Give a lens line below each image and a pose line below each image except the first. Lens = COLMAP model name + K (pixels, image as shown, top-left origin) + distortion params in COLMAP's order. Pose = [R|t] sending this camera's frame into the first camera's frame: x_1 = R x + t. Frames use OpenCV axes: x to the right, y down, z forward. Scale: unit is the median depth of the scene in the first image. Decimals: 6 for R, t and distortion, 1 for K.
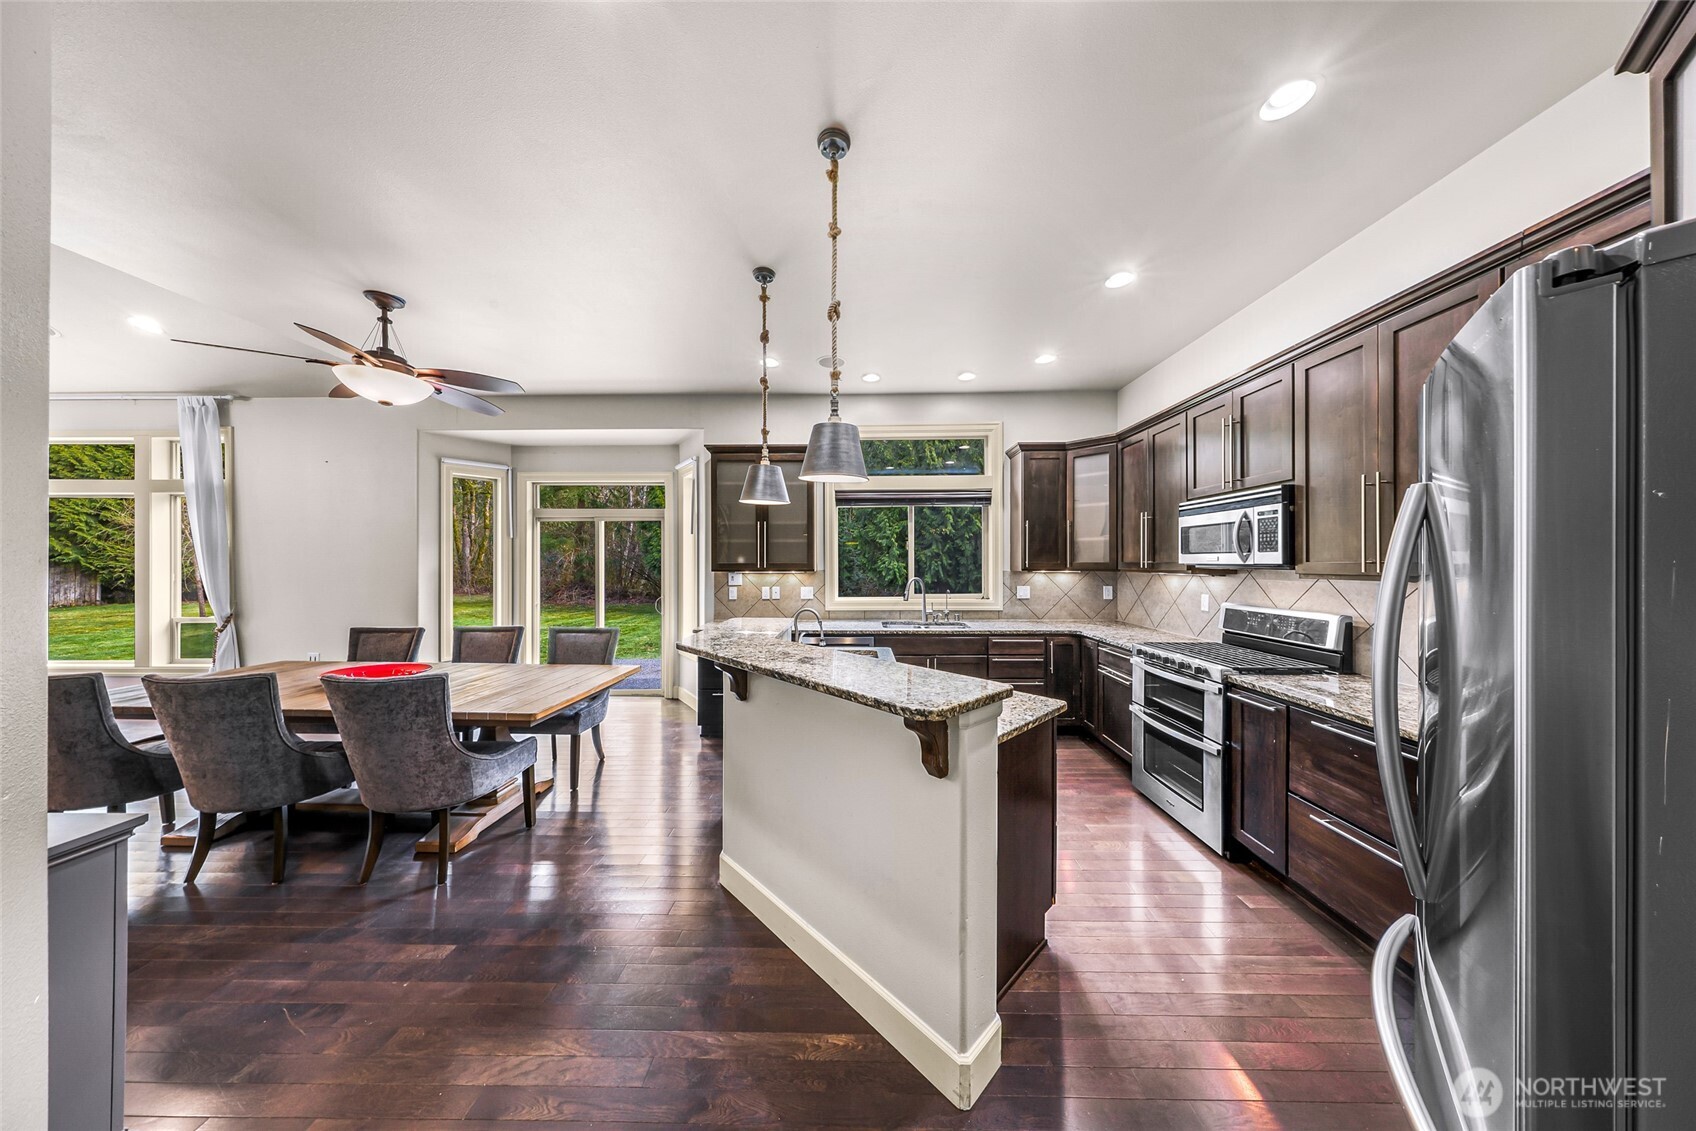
lens RADIAL K [[480.7, 0, 846.3], [0, 480.7, 566.1], [0, 0, 1]] dist [0.000012, -0.000040]
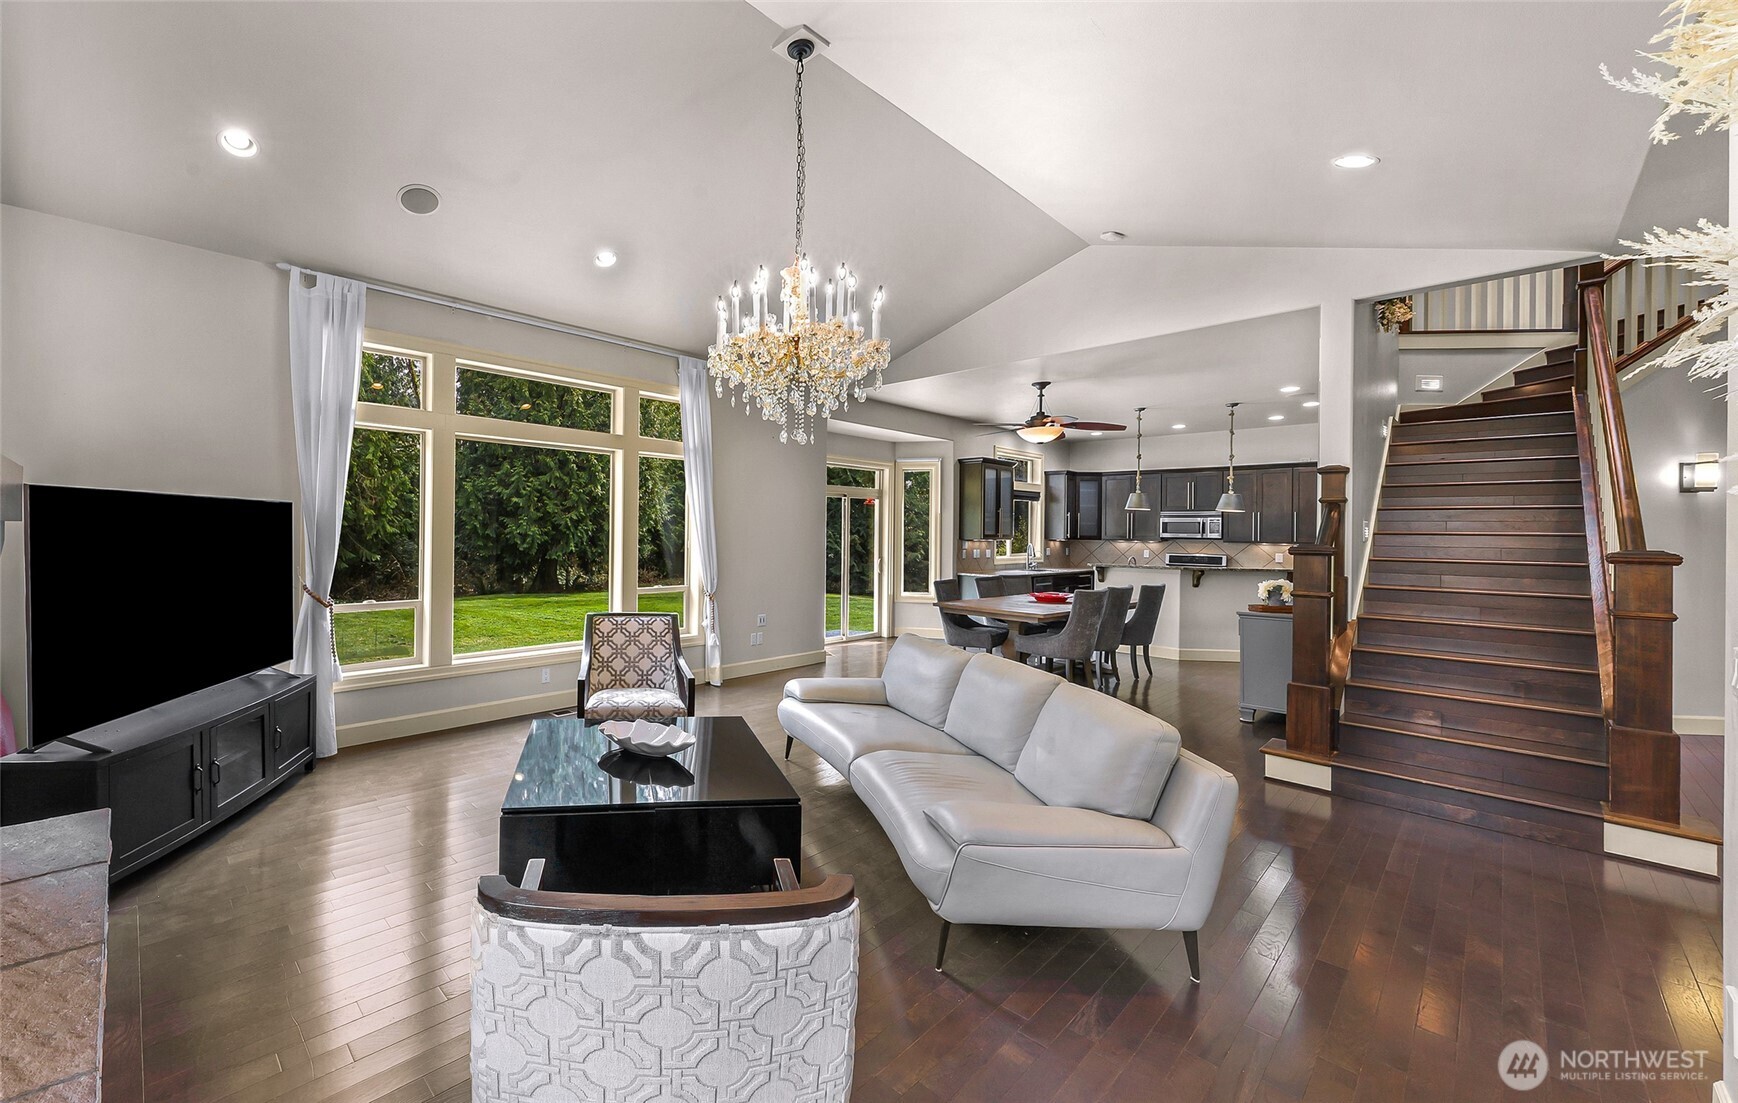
lens RADIAL K [[652.7, 0, 699.3], [0, 652.7, 529.0], [0, 0, 1]] dist [0.006574, -0.000037]
pose [[0.759570, 0.011412, 0.650325, -2.471578], [-0.009229, 0.999935, -0.006768, -0.000481], [-0.650360, -0.000861, 0.759626, 0.004750]]
